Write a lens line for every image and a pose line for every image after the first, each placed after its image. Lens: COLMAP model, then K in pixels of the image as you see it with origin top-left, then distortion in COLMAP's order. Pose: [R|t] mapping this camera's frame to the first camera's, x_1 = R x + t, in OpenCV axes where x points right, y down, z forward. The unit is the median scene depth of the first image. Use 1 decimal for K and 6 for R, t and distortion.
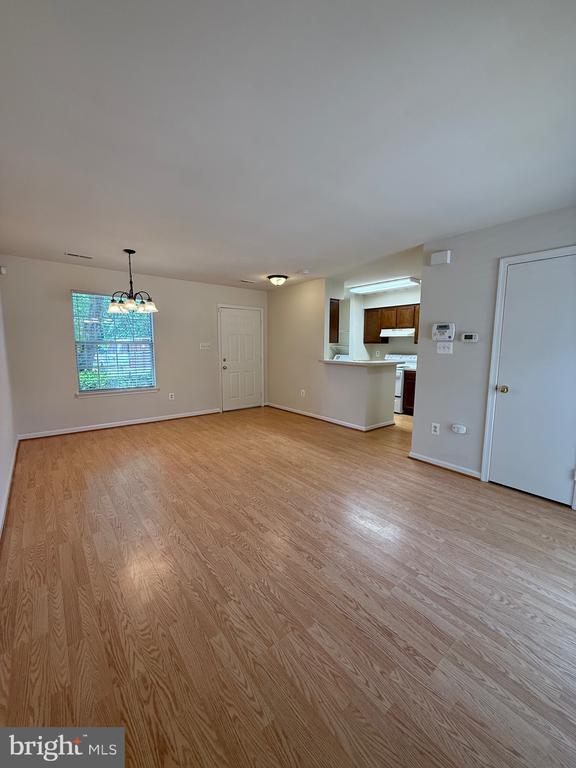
lens RADIAL K [[305.7, 0, 285.1], [0, 305.7, 379.7], [0, 0, 1]] dist [-0.004401, 0.000955]
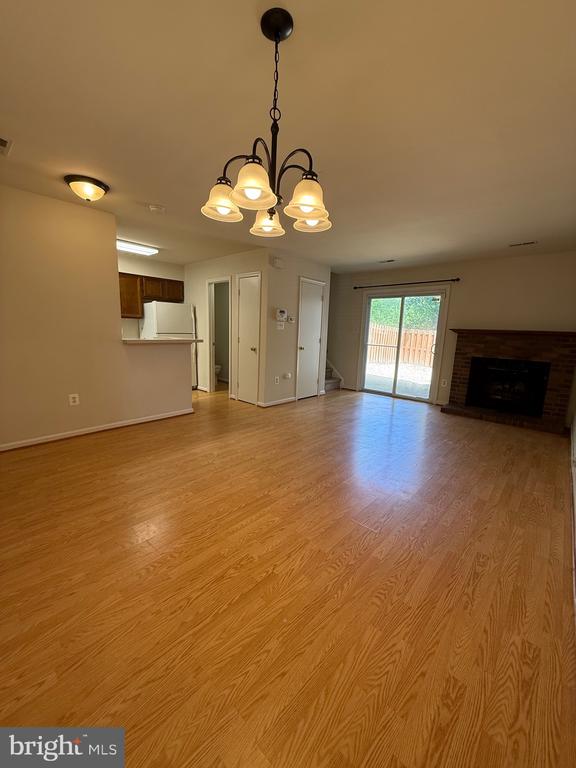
lens RADIAL K [[305.7, 0, 285.4], [0, 305.7, 384.6], [0, 0, 1]] dist [-0.004401, 0.000955]
pose [[-0.156306, -0.186639, 0.969915, -0.974214], [0.080959, 0.976259, 0.200906, -0.117669], [-0.984385, 0.109926, -0.137485, 1.176568]]
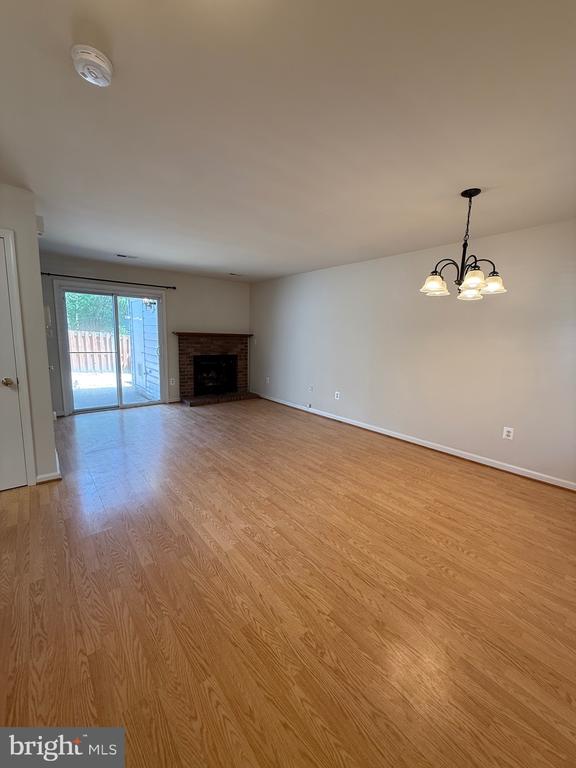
lens RADIAL K [[305.7, 0, 288.3], [0, 305.7, 384.4], [0, 0, 1]] dist [-0.004401, 0.000955]
pose [[-0.999132, -0.029196, -0.029699, -0.149463], [-0.036202, 0.961397, 0.272775, -0.222071], [0.020589, 0.273613, -0.961619, 1.832696]]
